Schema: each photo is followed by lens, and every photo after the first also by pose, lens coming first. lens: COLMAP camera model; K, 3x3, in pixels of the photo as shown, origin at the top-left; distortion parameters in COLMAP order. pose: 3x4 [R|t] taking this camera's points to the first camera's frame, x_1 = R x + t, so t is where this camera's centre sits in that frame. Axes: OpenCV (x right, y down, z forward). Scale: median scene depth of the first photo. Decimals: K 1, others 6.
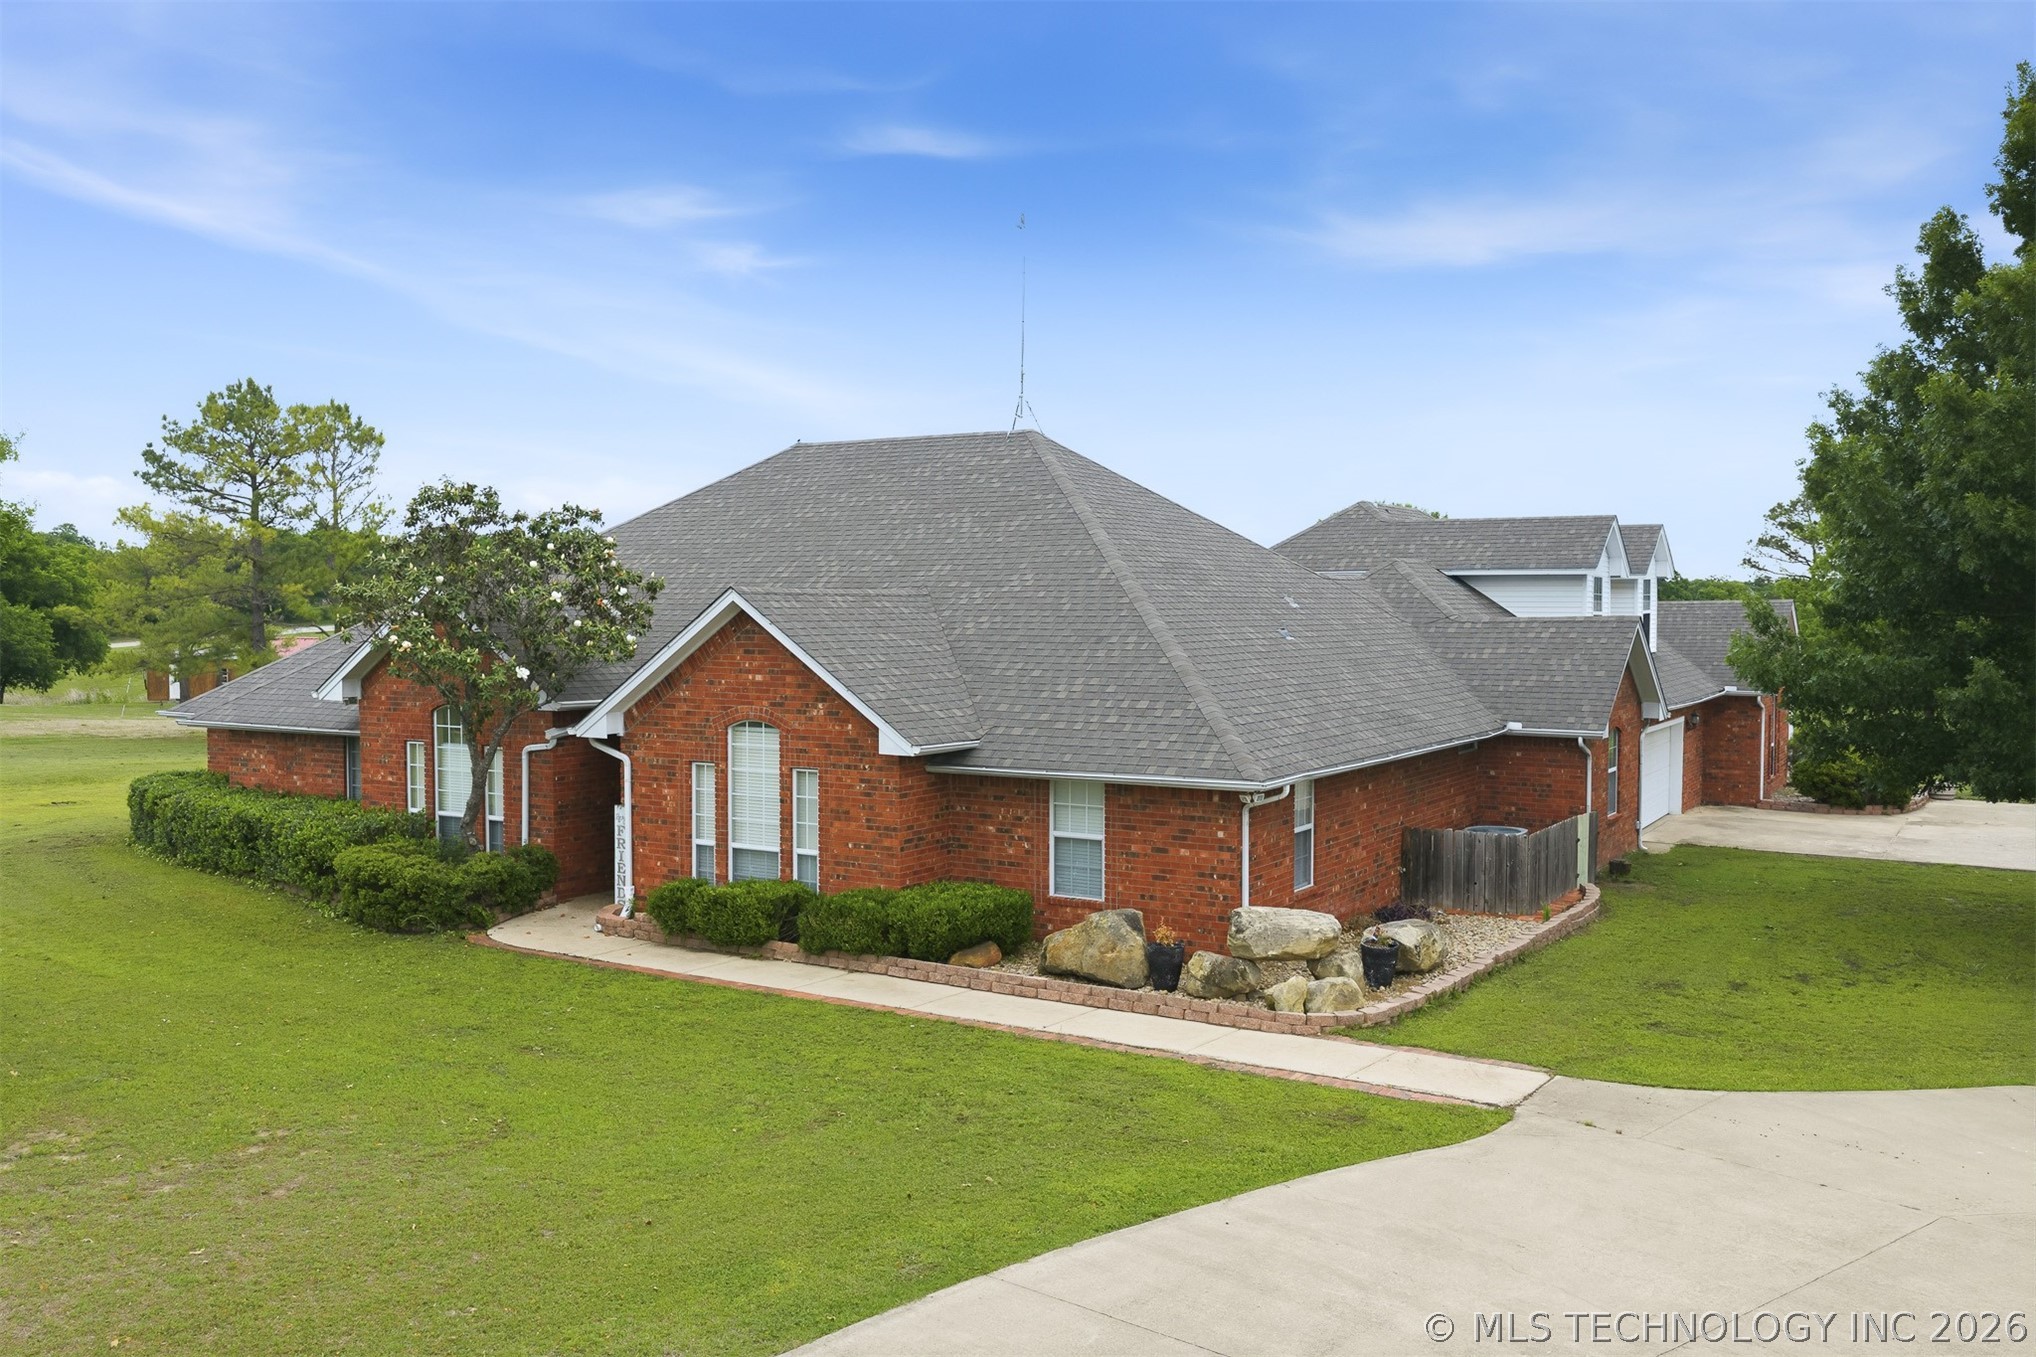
lens RADIAL K [[1685.8, 0, 1026.3], [0, 1685.8, 665.0], [0, 0, 1]] dist [0.029495, -0.076426]
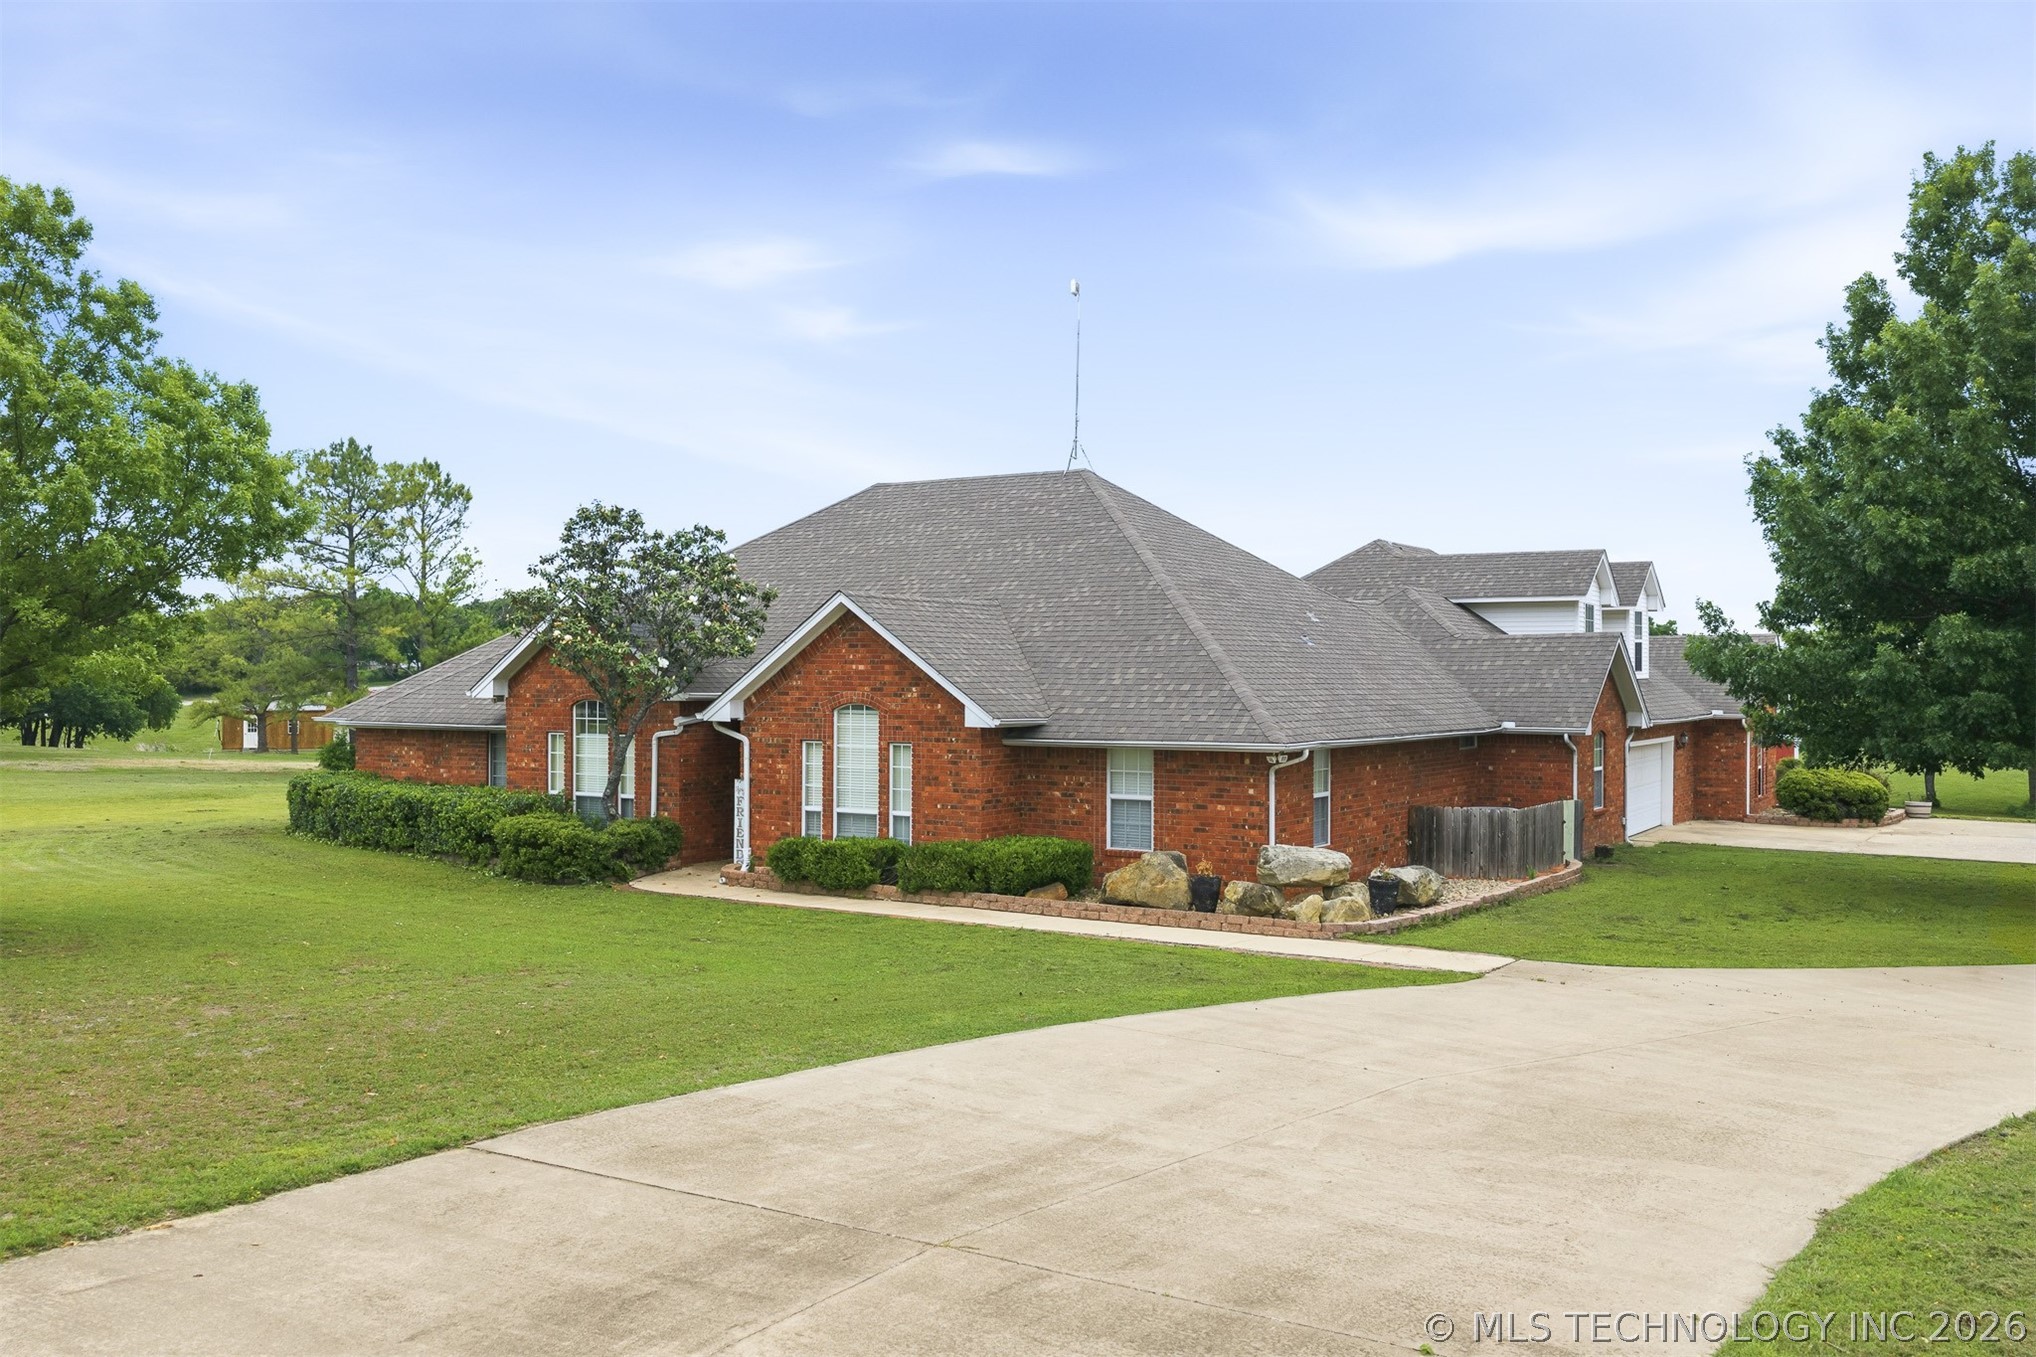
lens RADIAL K [[1685.8, 0, 1026.3], [0, 1685.8, 665.0], [0, 0, 1]] dist [0.029495, -0.076426]
pose [[0.999842, 0.002363, -0.017600, -0.020287], [-0.003108, 0.999094, -0.042437, 0.052920], [0.017484, 0.042485, 0.998944, -0.174858]]
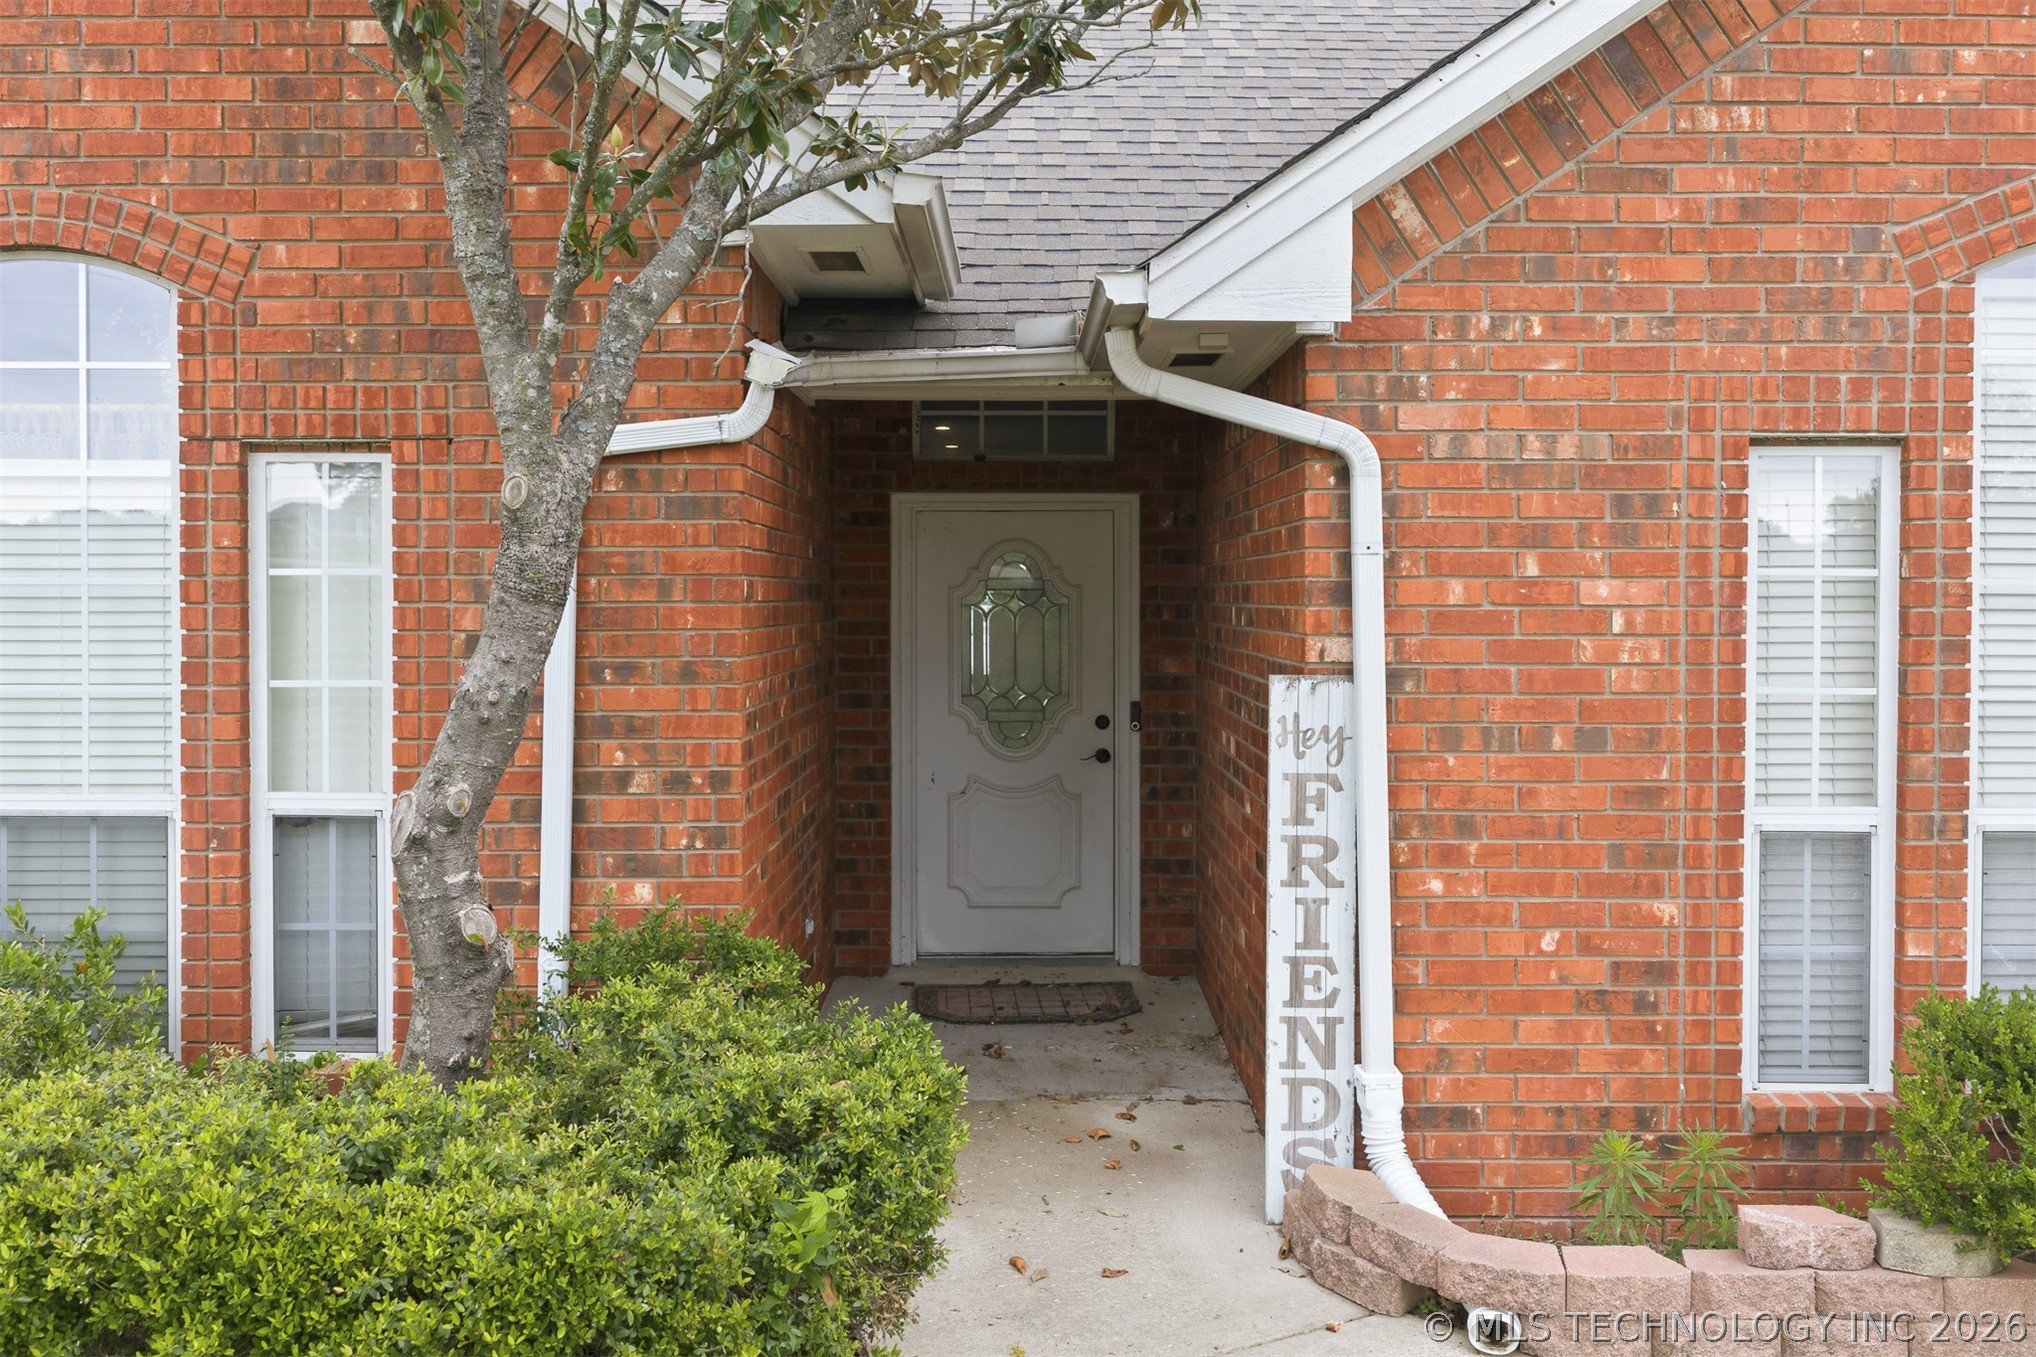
lens RADIAL K [[1739.7, 0, 1022.7], [0, 1739.7, 615.2], [0, 0, 1]] dist [0.012085, -0.002612]
pose [[0.853326, -0.005642, 0.521348, -0.381311], [0.017613, 0.999683, -0.018011, 0.079288], [-0.521080, 0.024552, 0.853154, 0.840898]]
